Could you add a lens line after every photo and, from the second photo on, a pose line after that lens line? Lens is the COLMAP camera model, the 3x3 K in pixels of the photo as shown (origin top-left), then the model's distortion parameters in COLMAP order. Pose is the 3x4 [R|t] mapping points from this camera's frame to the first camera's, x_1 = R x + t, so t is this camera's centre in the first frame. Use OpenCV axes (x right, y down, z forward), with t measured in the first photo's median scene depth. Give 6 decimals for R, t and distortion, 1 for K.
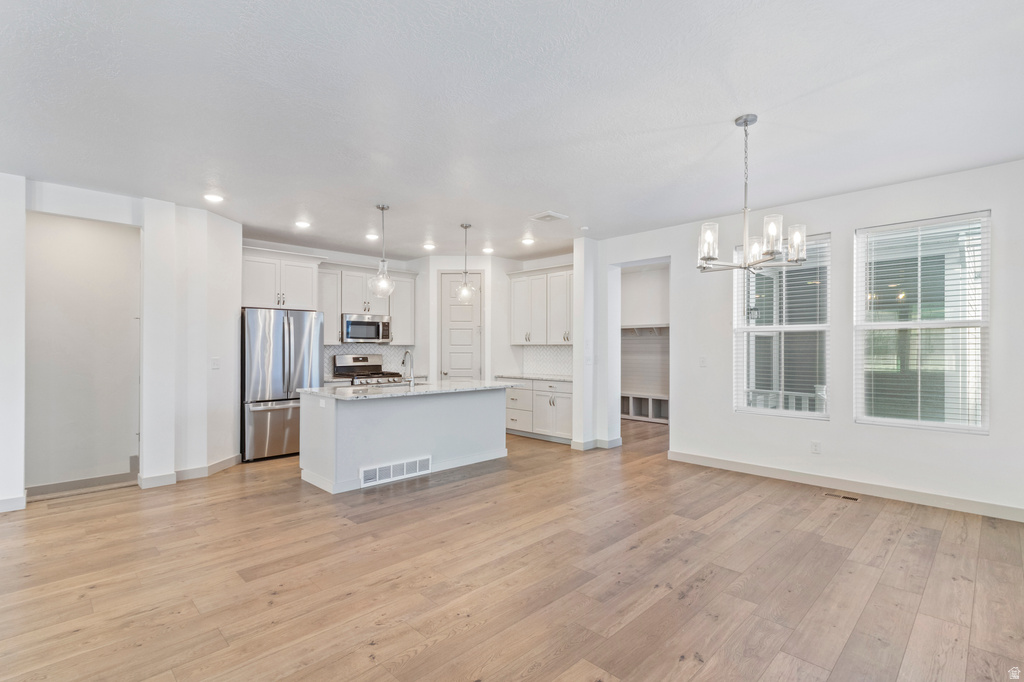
lens RADIAL K [[482.0, 0, 512.5], [0, 482.0, 346.1], [0, 0, 1]] dist [0.005035, 0.000120]
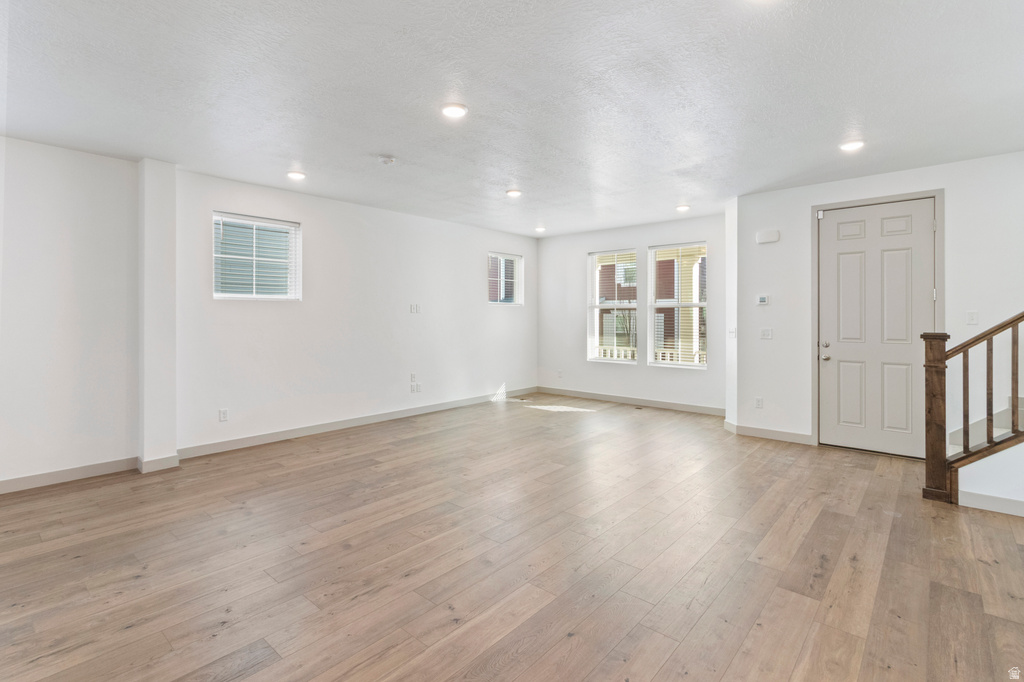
lens RADIAL K [[482.0, 0, 509.1], [0, 482.0, 317.6], [0, 0, 1]] dist [0.005035, 0.000120]
pose [[-0.998009, 0.000428, -0.063065, -0.499308], [0.000446, 1.000000, -0.000268, -0.004738], [0.063065, -0.000296, -0.998009, 0.999337]]
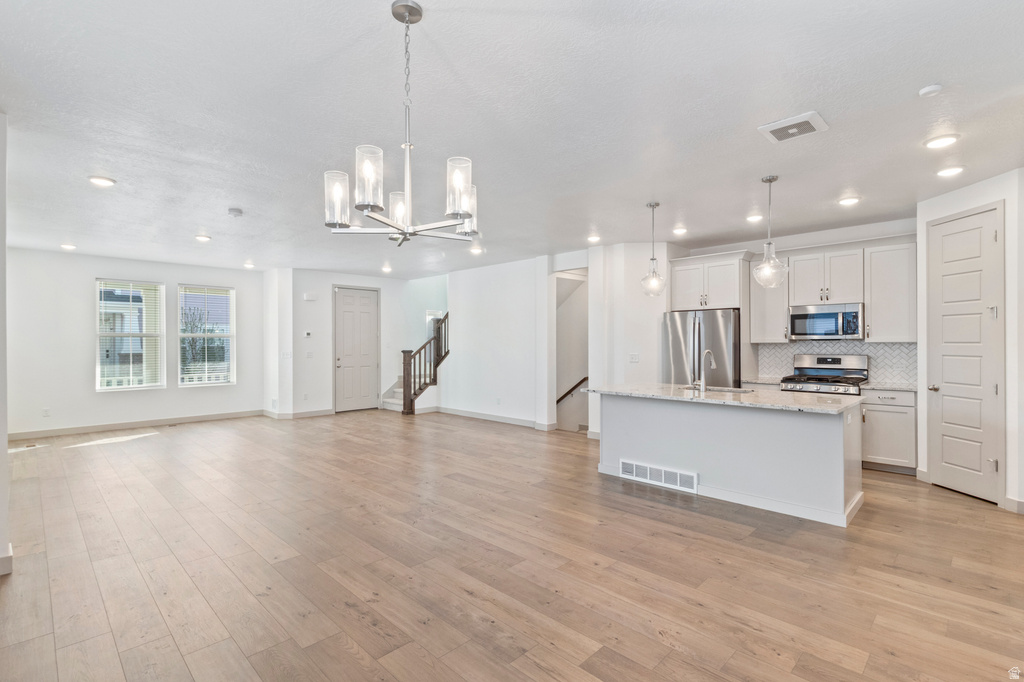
lens RADIAL K [[482.0, 0, 518.5], [0, 482.0, 335.2], [0, 0, 1]] dist [0.005035, 0.000120]
pose [[0.013512, -0.017214, -0.999761, 0.717856], [0.005092, 0.999840, -0.017146, -0.005125], [0.999896, -0.004859, 0.013598, 0.710972]]
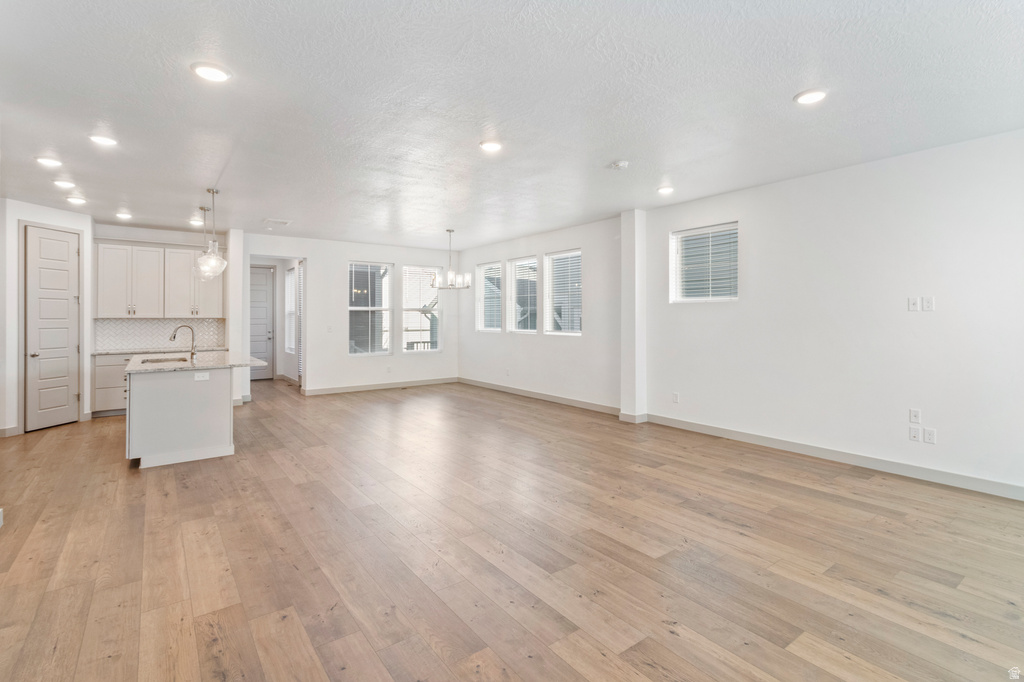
lens RADIAL K [[482.0, 0, 522.2], [0, 482.0, 318.1], [0, 0, 1]] dist [0.005035, 0.000120]
pose [[0.131710, -0.002710, 0.991285, -1.245887], [-0.000459, 0.999996, 0.002794, -0.008758], [-0.991288, -0.000823, 0.131708, 0.176661]]
